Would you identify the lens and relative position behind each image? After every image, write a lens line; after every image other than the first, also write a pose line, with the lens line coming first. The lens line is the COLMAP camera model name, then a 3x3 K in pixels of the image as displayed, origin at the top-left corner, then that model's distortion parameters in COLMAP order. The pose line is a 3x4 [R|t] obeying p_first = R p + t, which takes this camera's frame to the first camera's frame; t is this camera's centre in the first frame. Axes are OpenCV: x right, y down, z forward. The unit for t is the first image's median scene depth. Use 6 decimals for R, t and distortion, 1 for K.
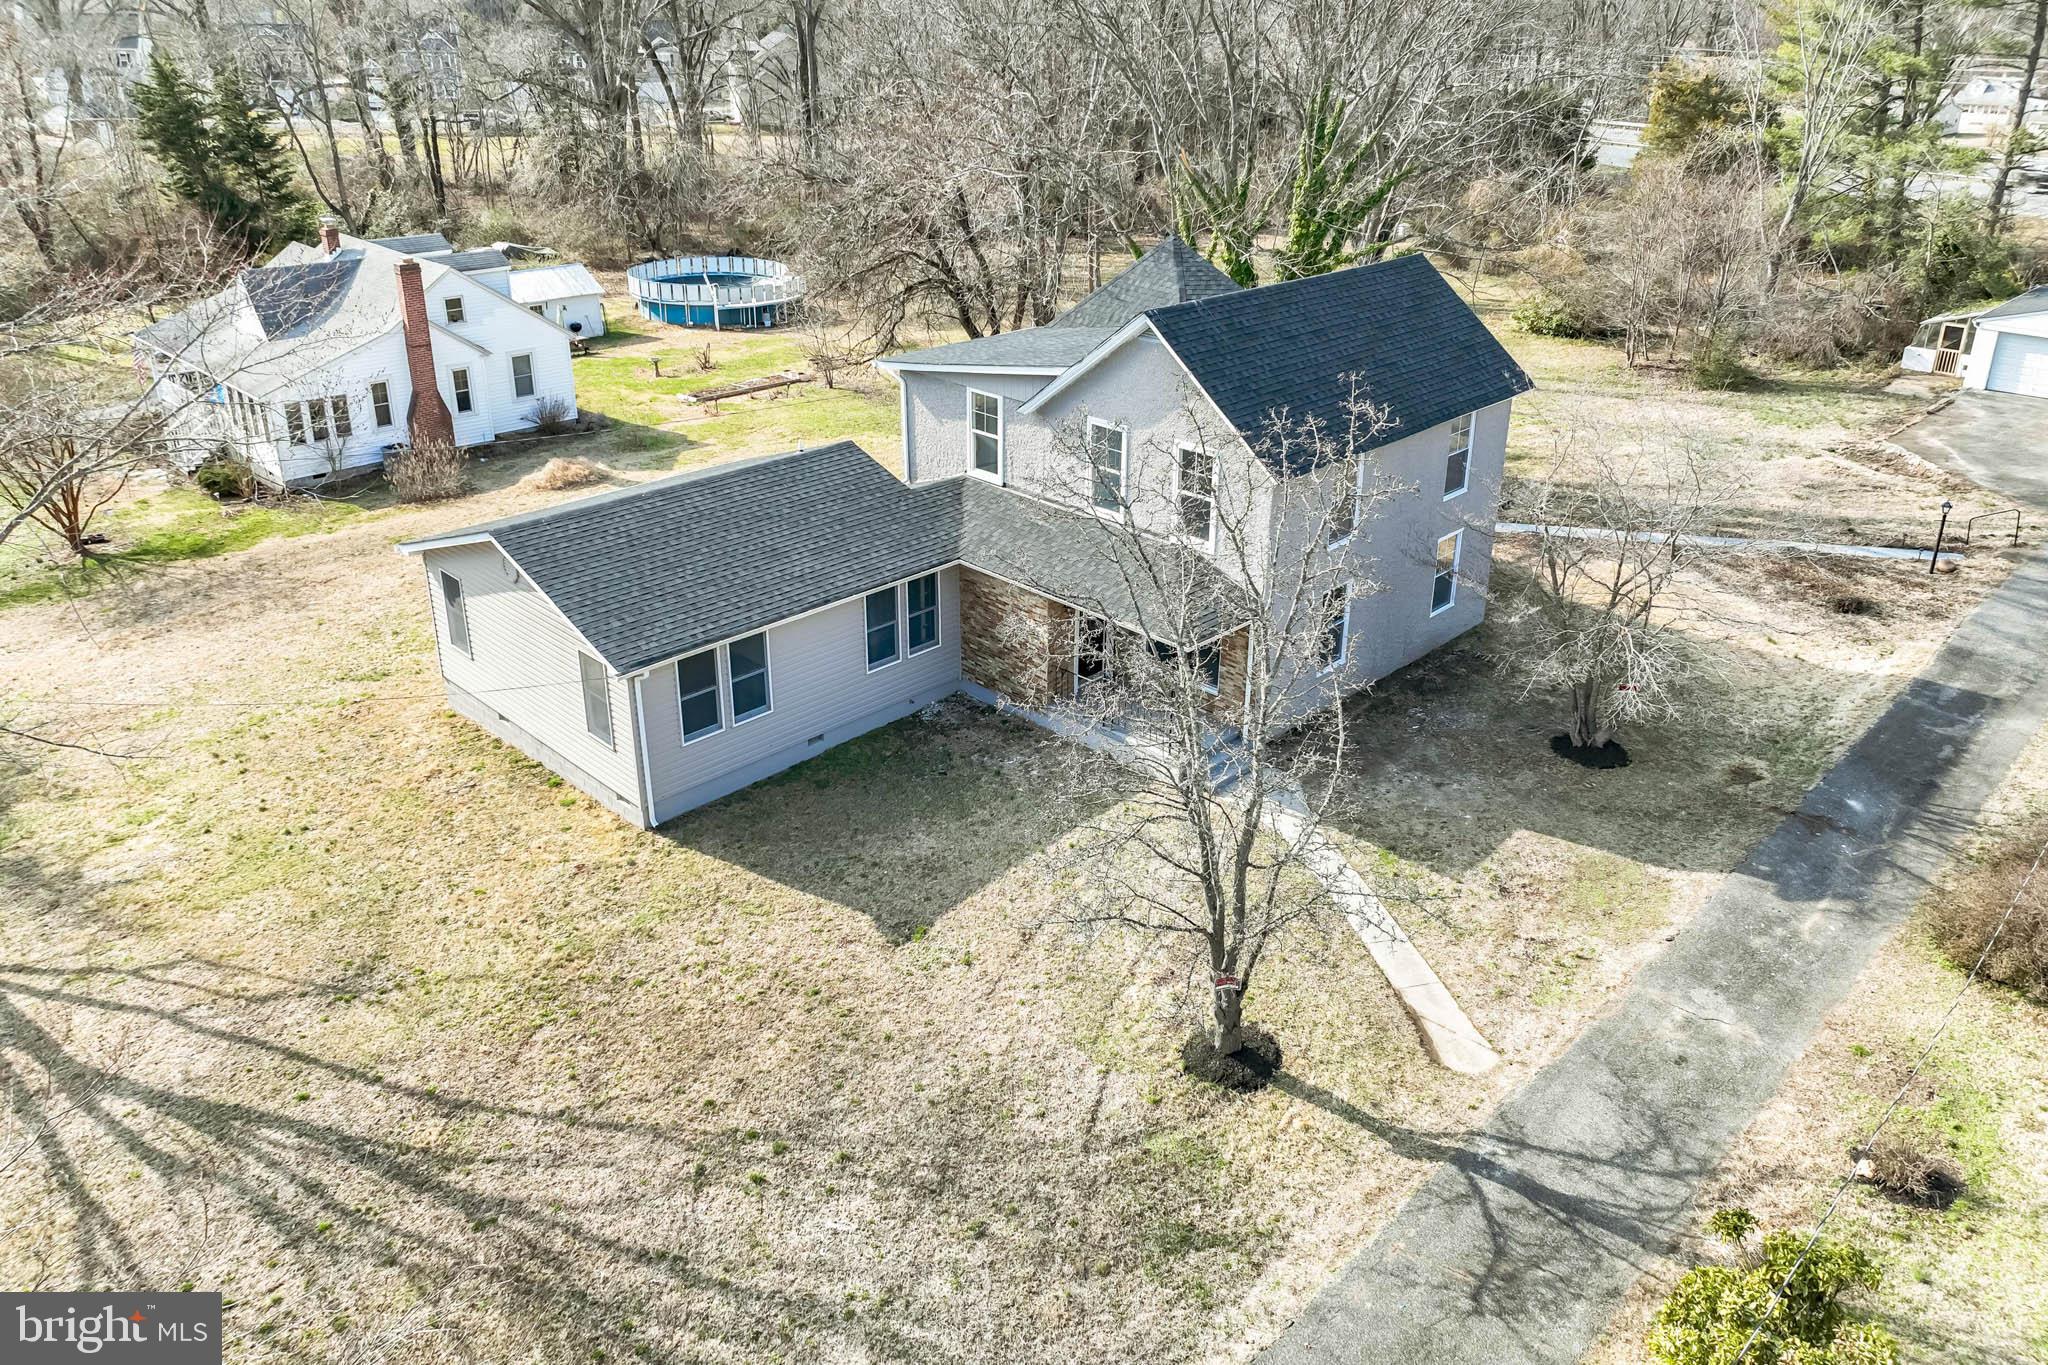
lens RADIAL K [[1447.2, 0, 1054.0], [0, 1447.2, 642.1], [0, 0, 1]] dist [-0.006714, 0.023181]
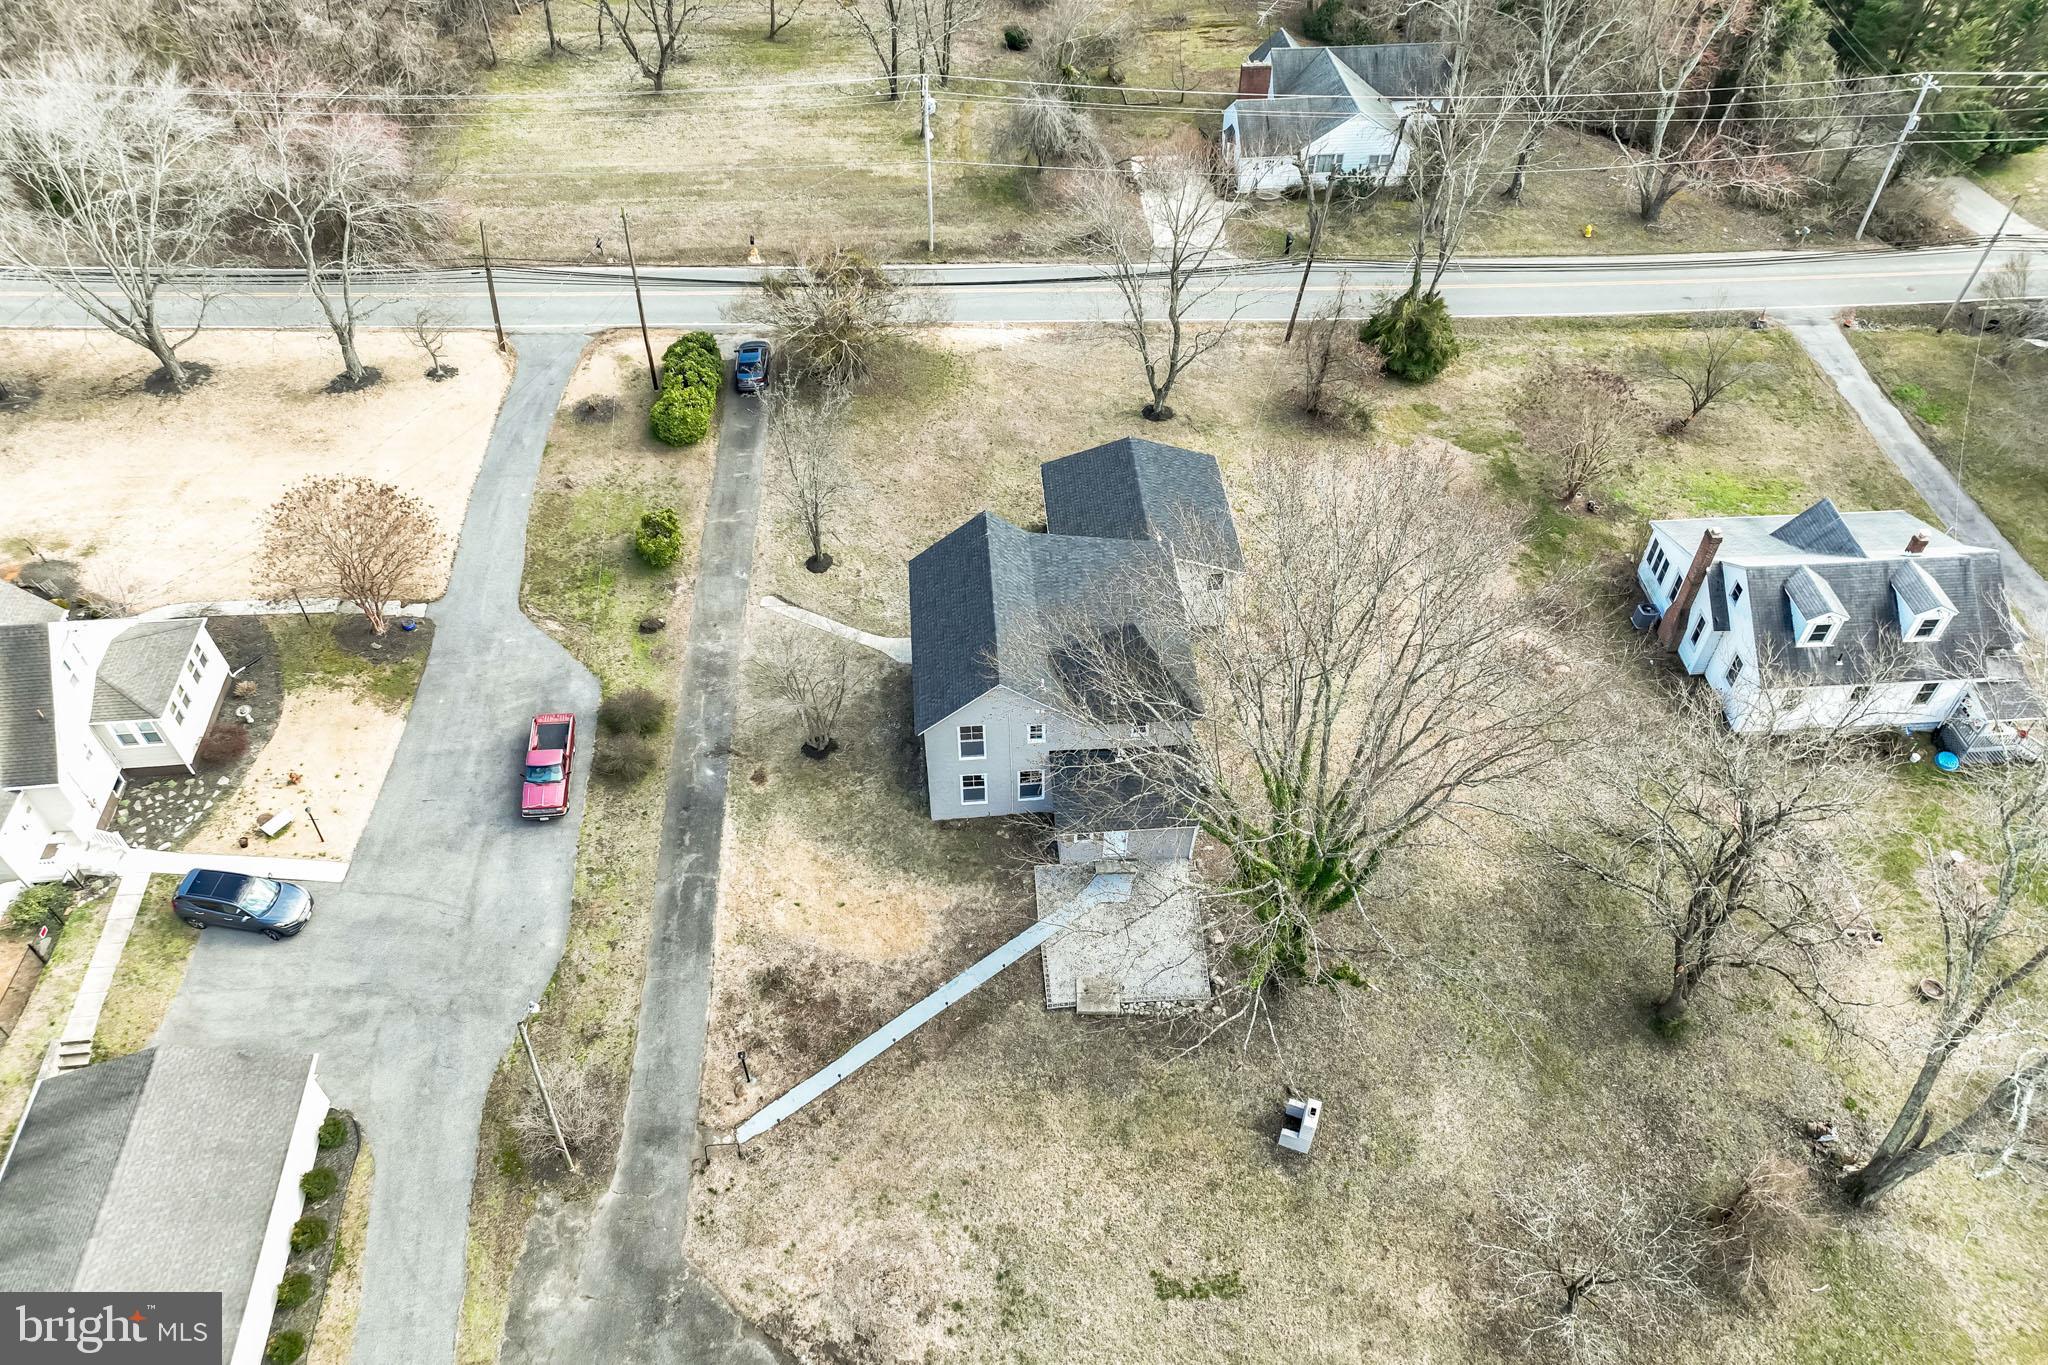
lens RADIAL K [[1447.2, 0, 1034.9], [0, 1447.2, 676.0], [0, 0, 1]] dist [-0.006714, 0.023181]
pose [[-0.668607, 0.524971, -0.526659, 1.481070], [-0.317101, 0.439336, 0.840495, -2.261829], [0.672616, 0.728965, -0.127274, 1.694964]]
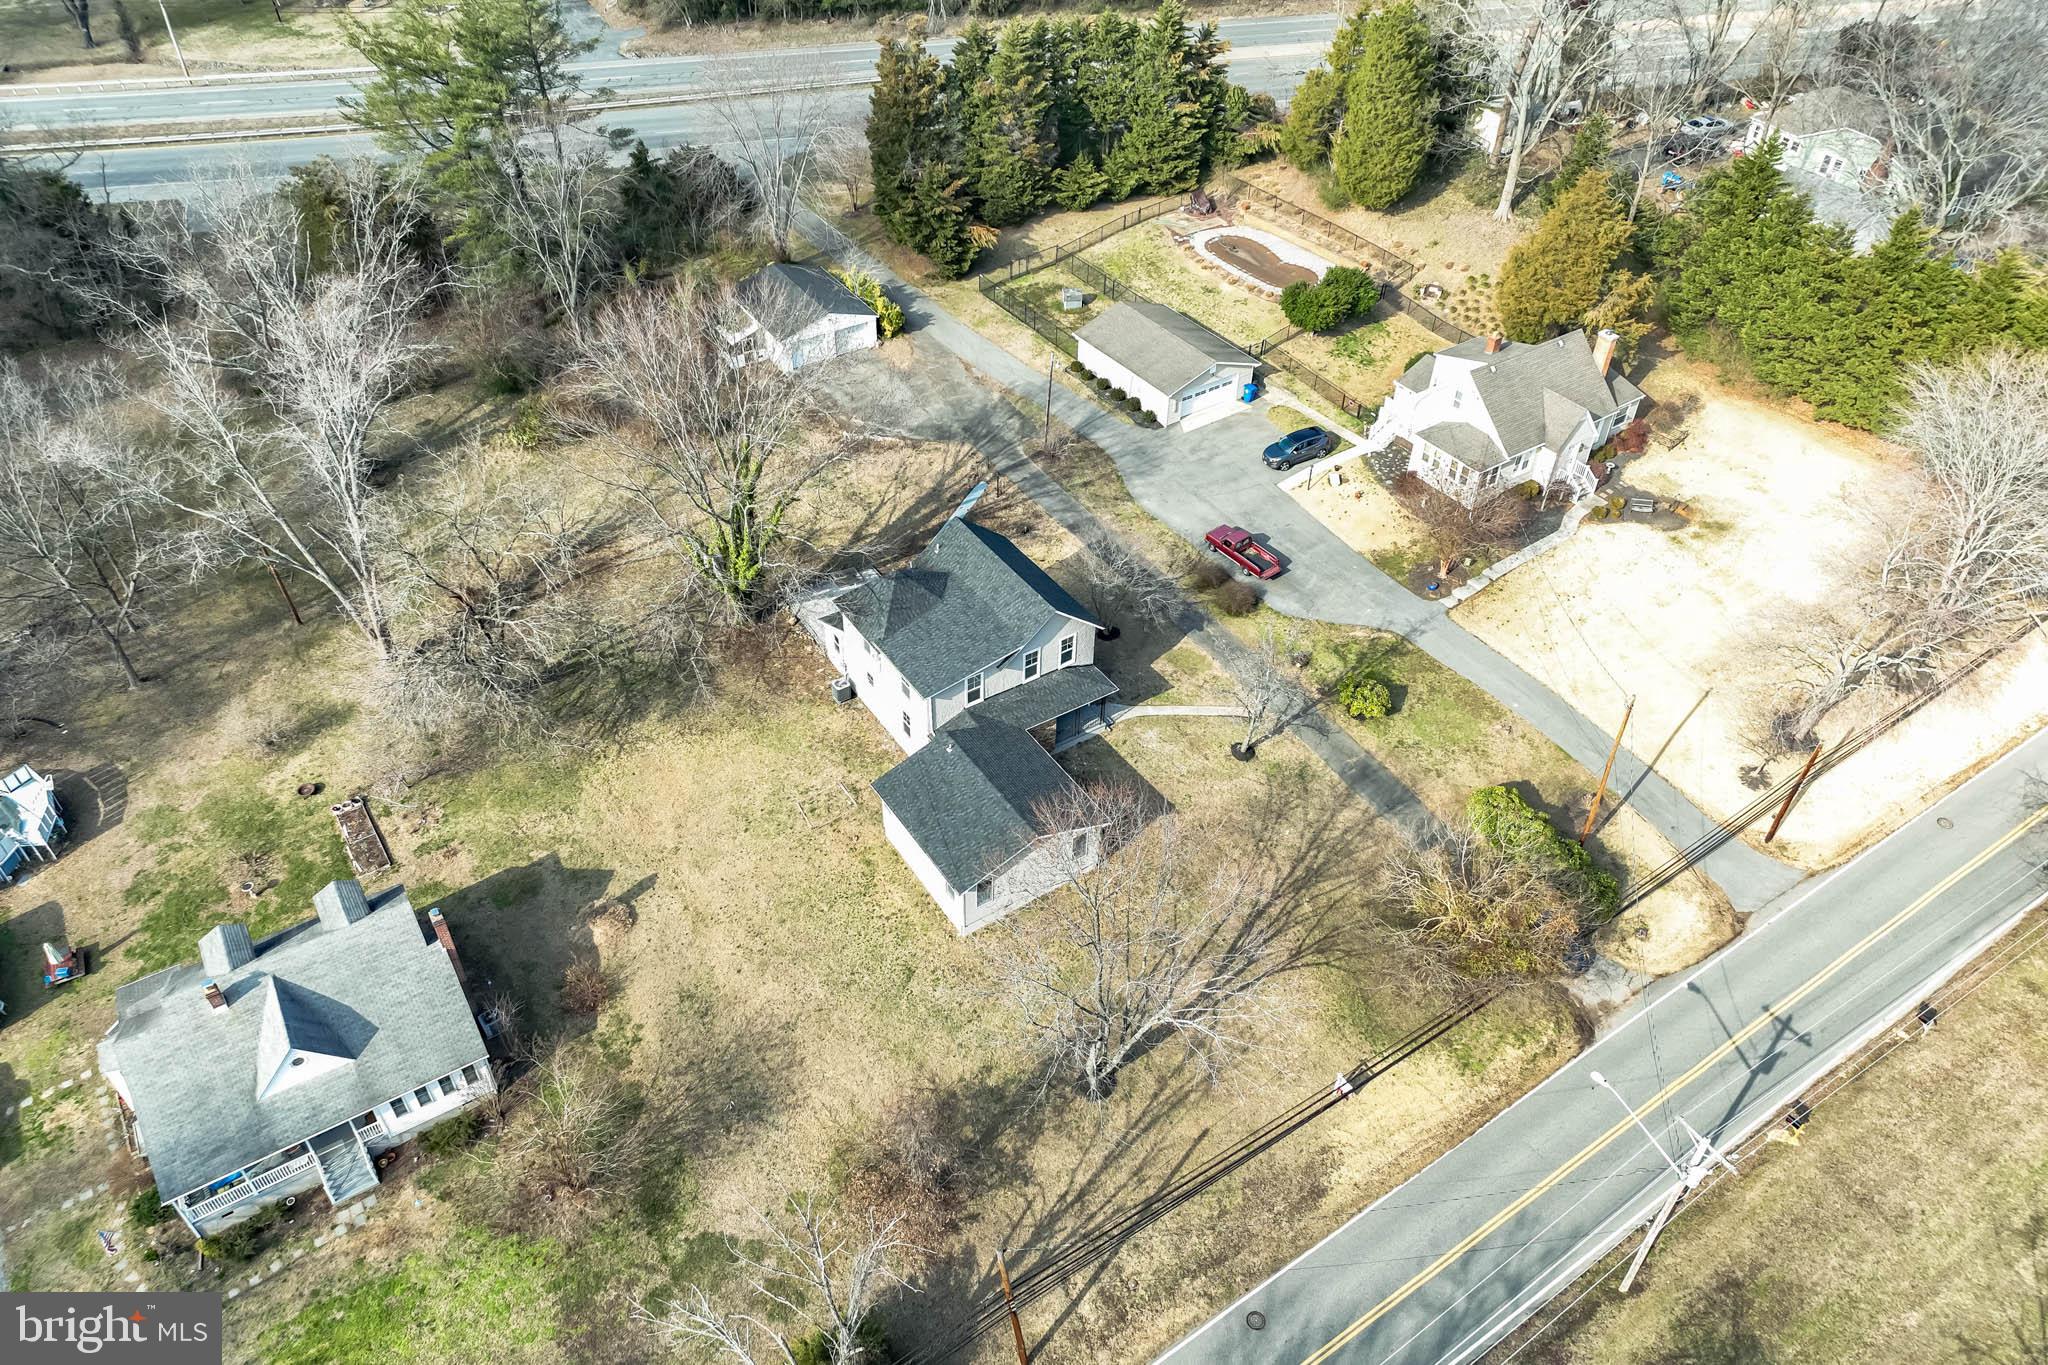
lens RADIAL K [[1447.2, 0, 1026.7], [0, 1447.2, 683.1], [0, 0, 1]] dist [-0.006714, 0.023181]
pose [[0.228994, -0.647314, 0.727011, -2.292746], [0.390638, 0.745190, 0.540457, -1.837037], [-0.891607, 0.160237, 0.423510, -0.119143]]
